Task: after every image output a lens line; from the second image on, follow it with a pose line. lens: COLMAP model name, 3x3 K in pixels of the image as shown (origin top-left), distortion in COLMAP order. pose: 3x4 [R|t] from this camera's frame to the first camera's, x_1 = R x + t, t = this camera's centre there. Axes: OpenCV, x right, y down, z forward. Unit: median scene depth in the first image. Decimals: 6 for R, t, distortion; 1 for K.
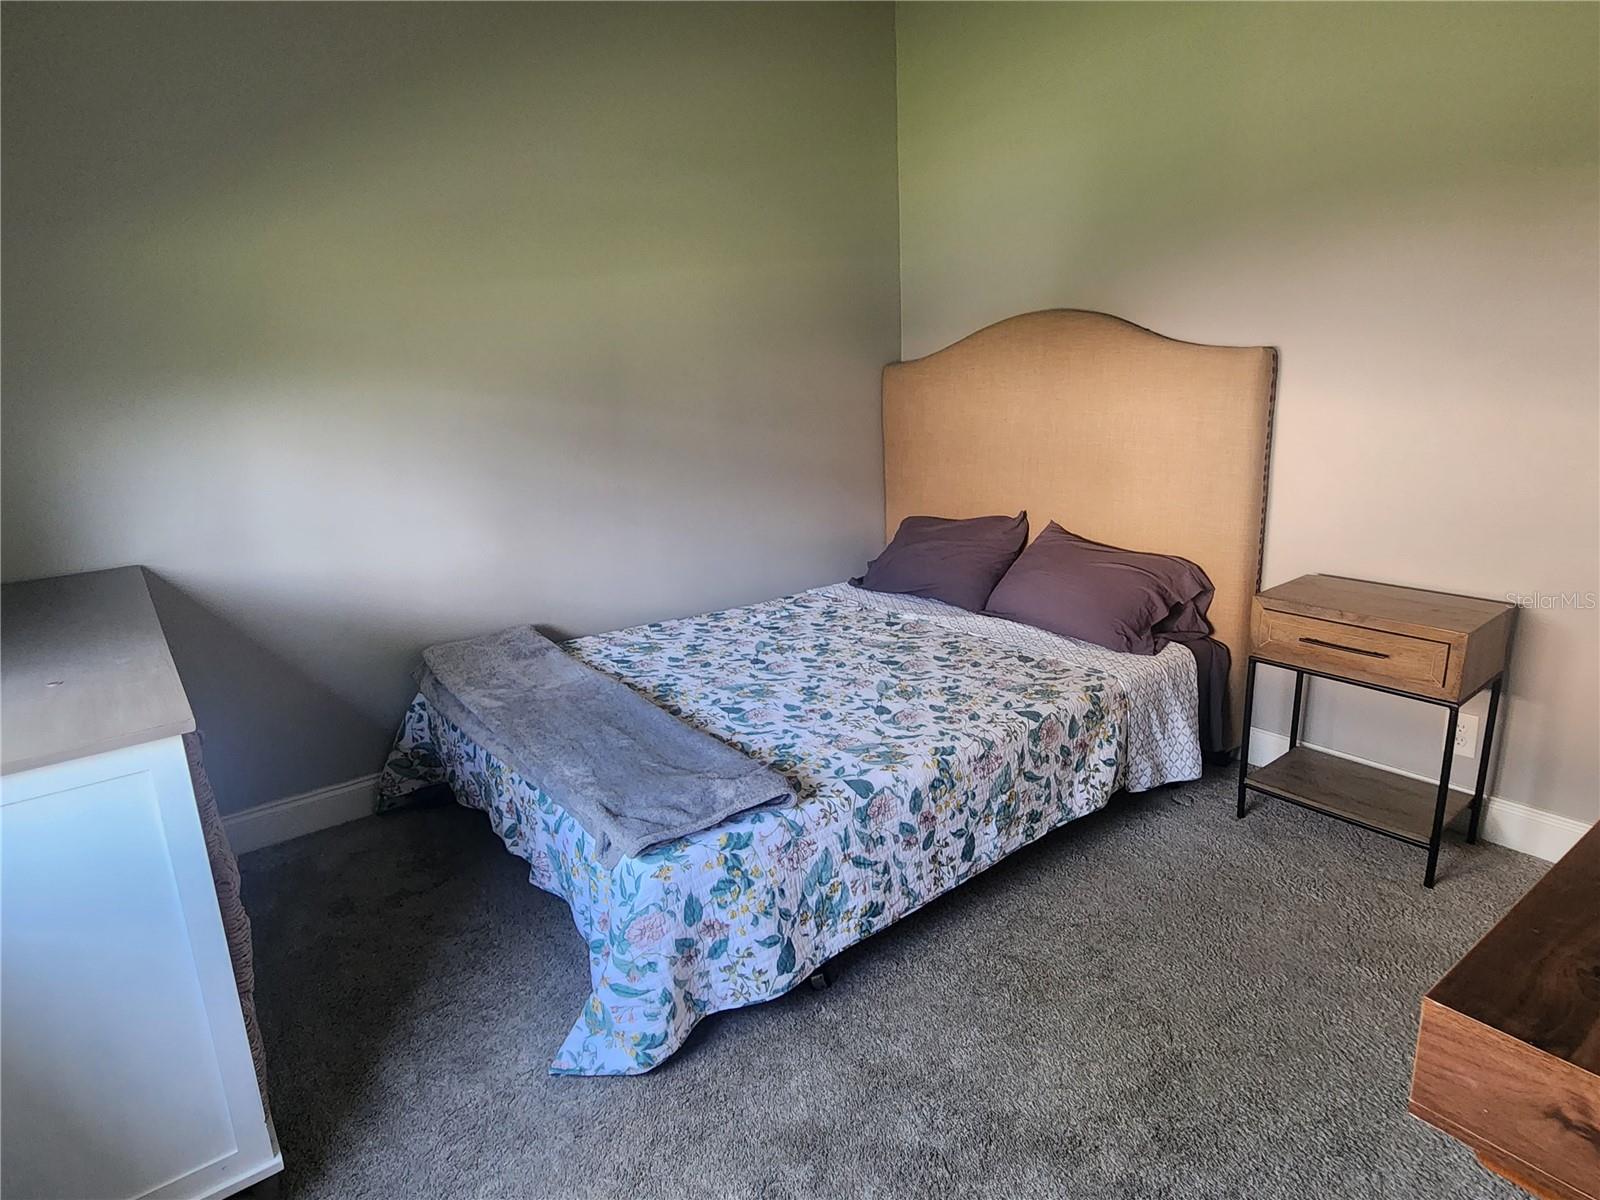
lens RADIAL K [[911.8, 0, 803.8], [0, 911.8, 603.3], [0, 0, 1]] dist [0.004729, 0.000316]
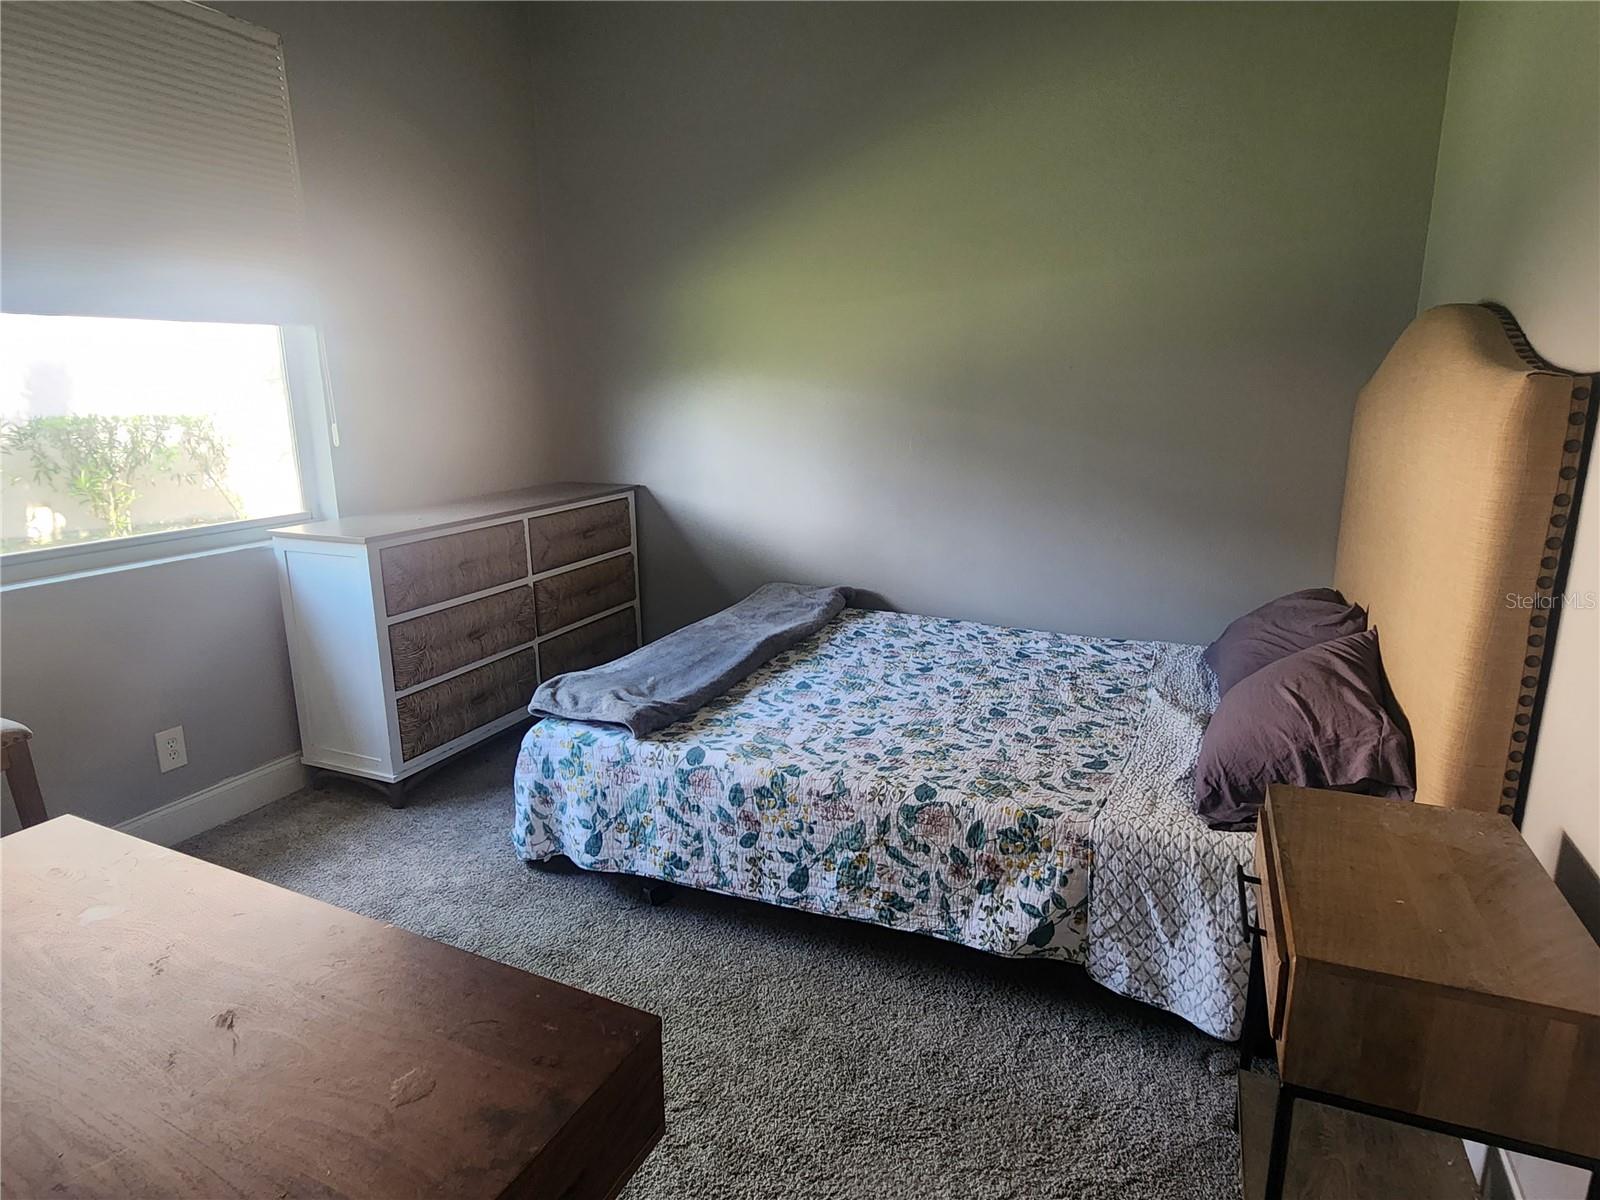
lens RADIAL K [[911.8, 0, 801.3], [0, 911.8, 592.9], [0, 0, 1]] dist [0.004729, 0.000316]
pose [[0.473182, 0.232209, -0.849810, 0.864767], [-0.233947, 0.963122, 0.132907, -0.143636], [0.849333, 0.135921, 0.510057, 0.425790]]
